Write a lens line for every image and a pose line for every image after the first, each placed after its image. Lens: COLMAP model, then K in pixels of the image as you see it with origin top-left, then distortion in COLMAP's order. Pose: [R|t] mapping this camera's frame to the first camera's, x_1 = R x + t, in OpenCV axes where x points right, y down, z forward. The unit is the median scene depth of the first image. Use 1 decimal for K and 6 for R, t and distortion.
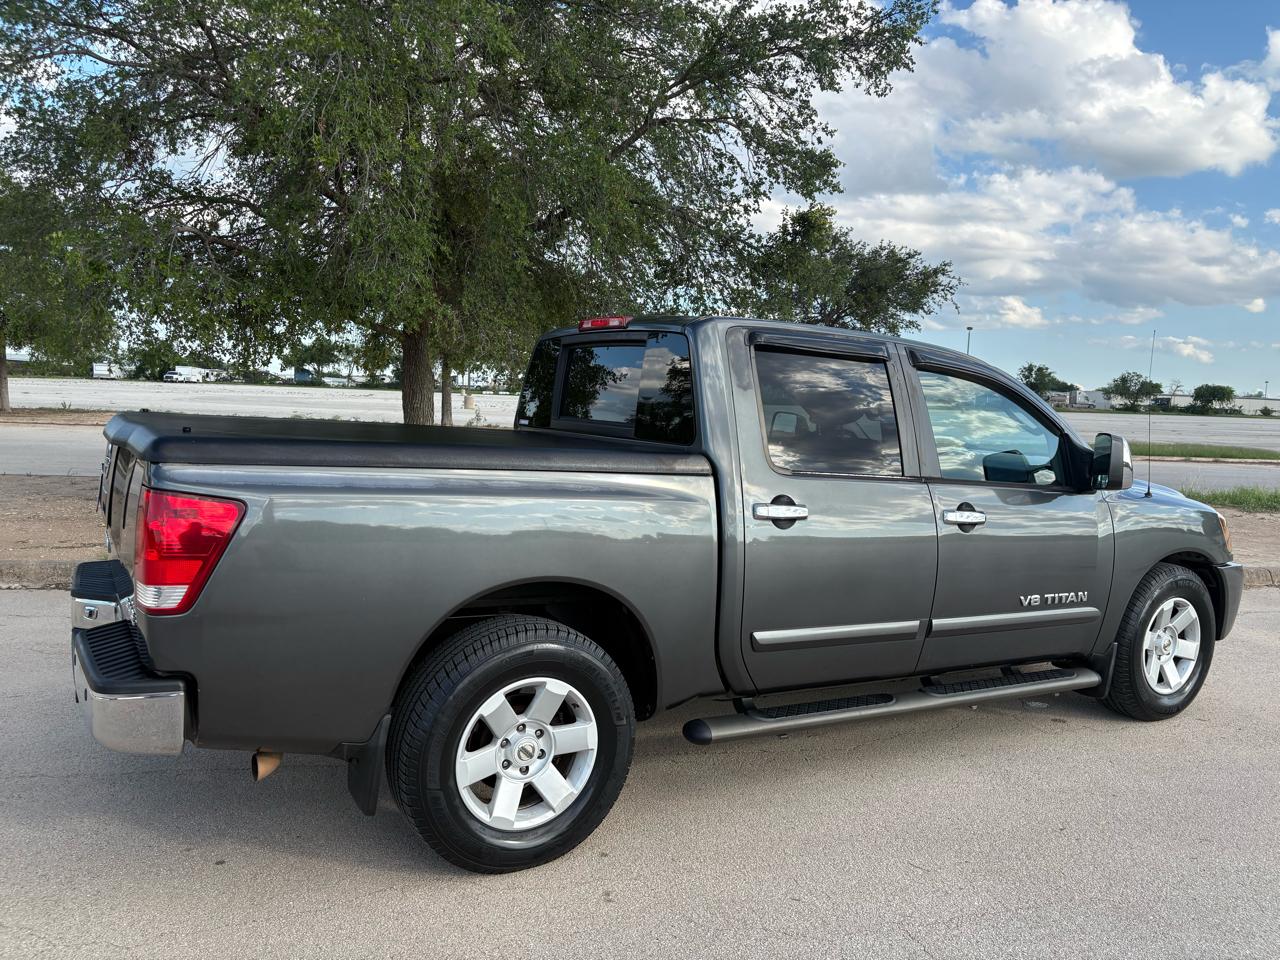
lens RADIAL K [[976.5, 0, 641.9], [0, 976.5, 457.6], [0, 0, 1]] dist [0.022809, -0.014161]
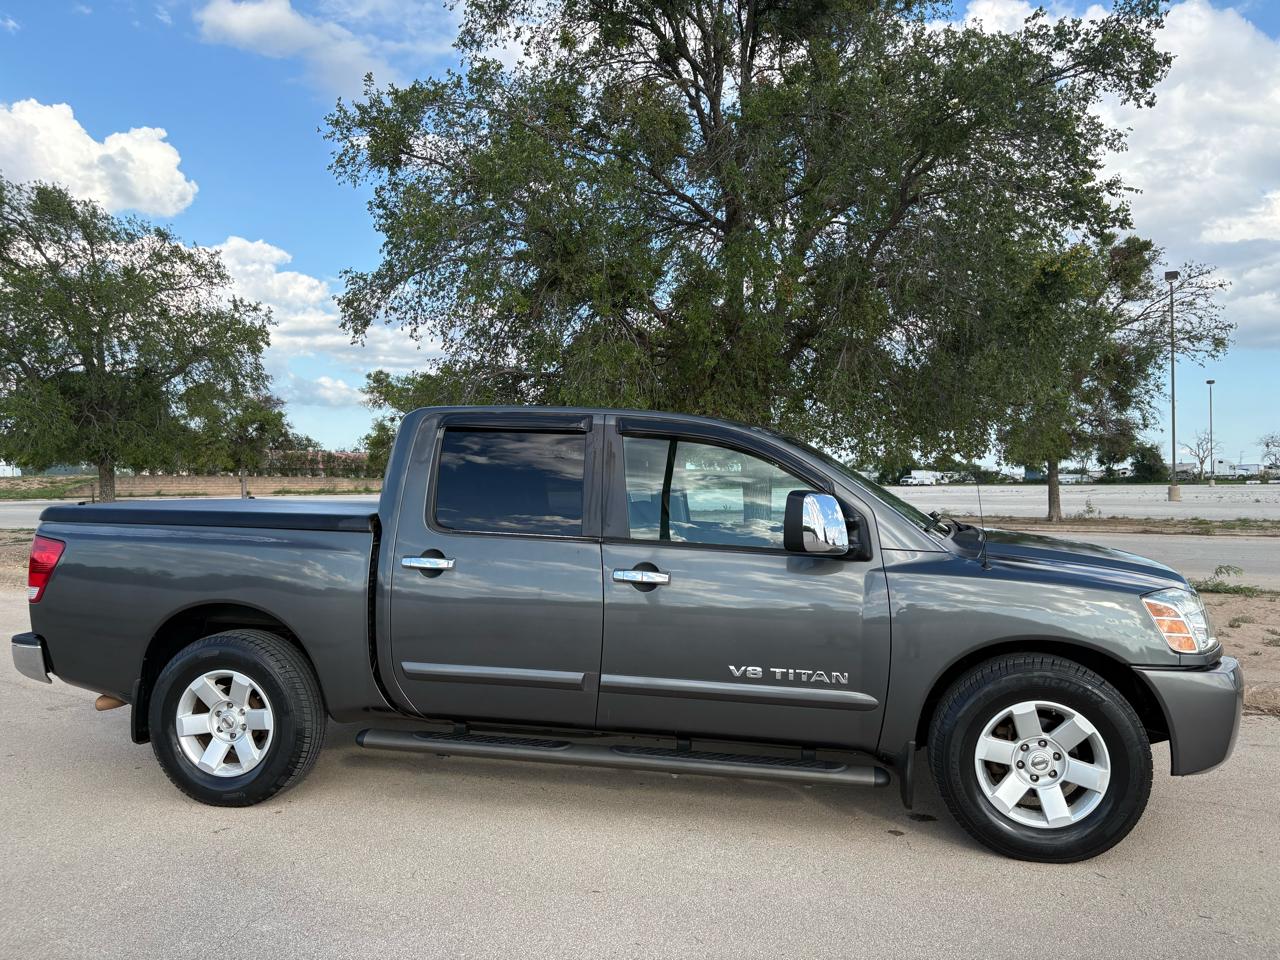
lens RADIAL K [[976.5, 0, 633.7], [0, 976.5, 453.6], [0, 0, 1]] dist [0.022809, -0.014161]
pose [[0.732862, -0.063054, -0.677449, 0.965201], [-0.009195, 0.994687, -0.102529, 0.035344], [0.680315, 0.081369, 0.728389, 0.230741]]
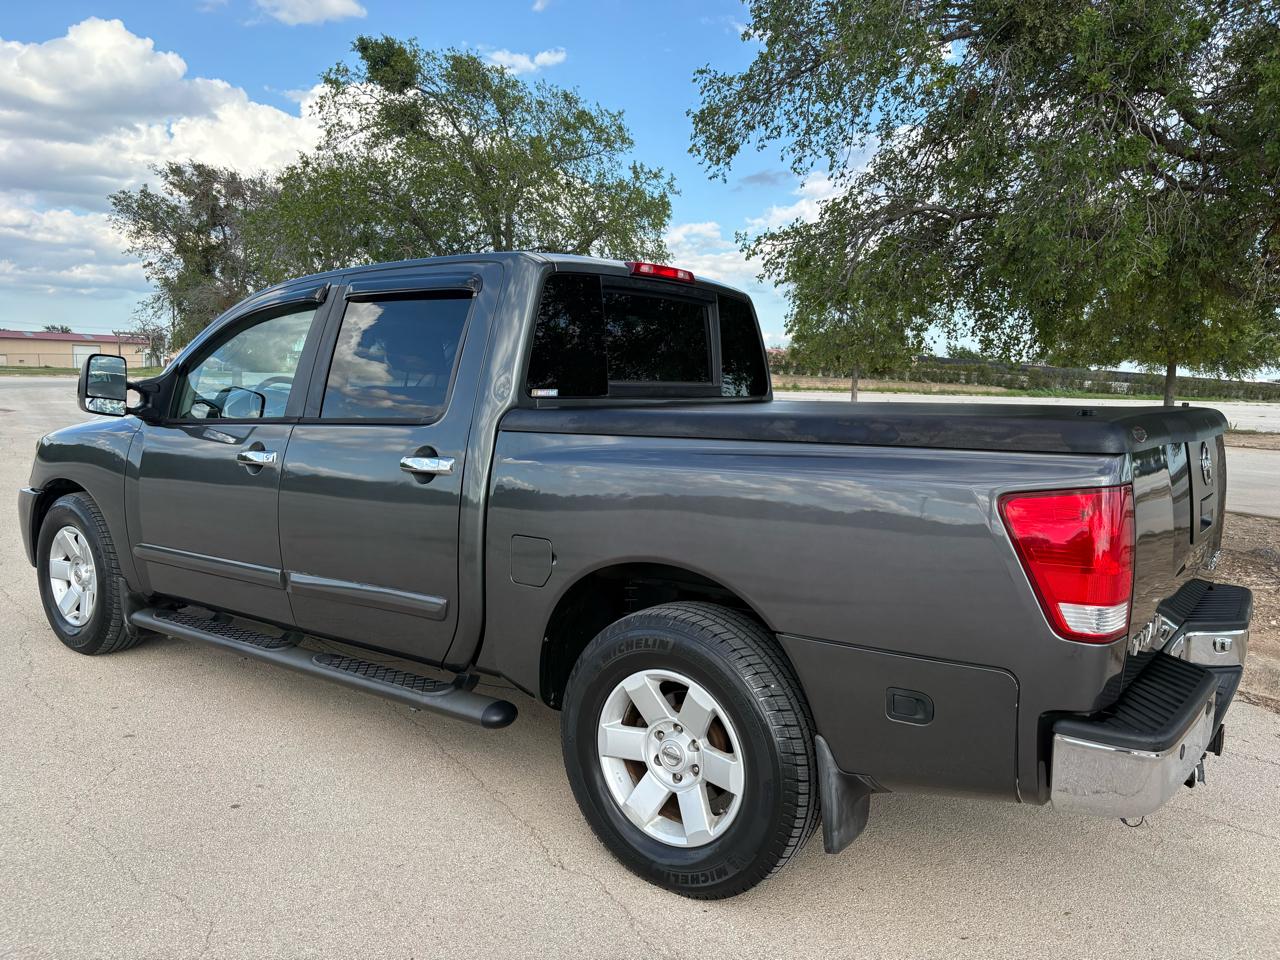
lens RADIAL K [[976.5, 0, 635.2], [0, 976.5, 479.4], [0, 0, 1]] dist [0.022809, -0.014161]
pose [[0.373875, 0.069855, -0.924845, 0.472361], [-0.075487, 0.996143, 0.044724, -0.005035], [0.924402, 0.053093, 0.377706, 0.713161]]
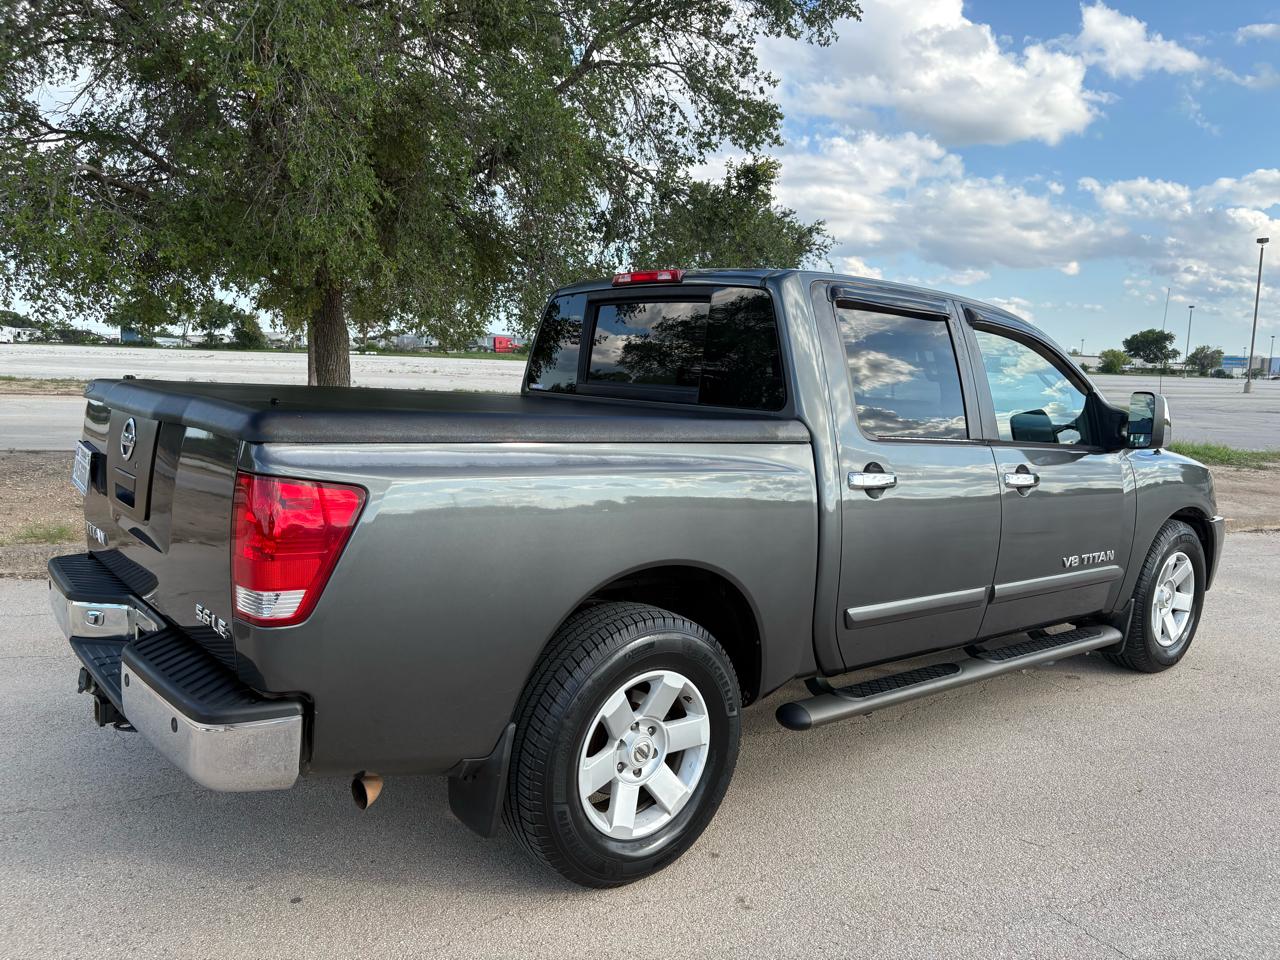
lens RADIAL K [[976.5, 0, 639.2], [0, 976.5, 466.5], [0, 0, 1]] dist [0.022809, -0.014161]
pose [[0.989367, -0.020818, 0.143946, -0.178250], [0.013584, 0.998603, 0.051056, -0.007082], [-0.144808, -0.048558, 0.988268, 0.086302]]
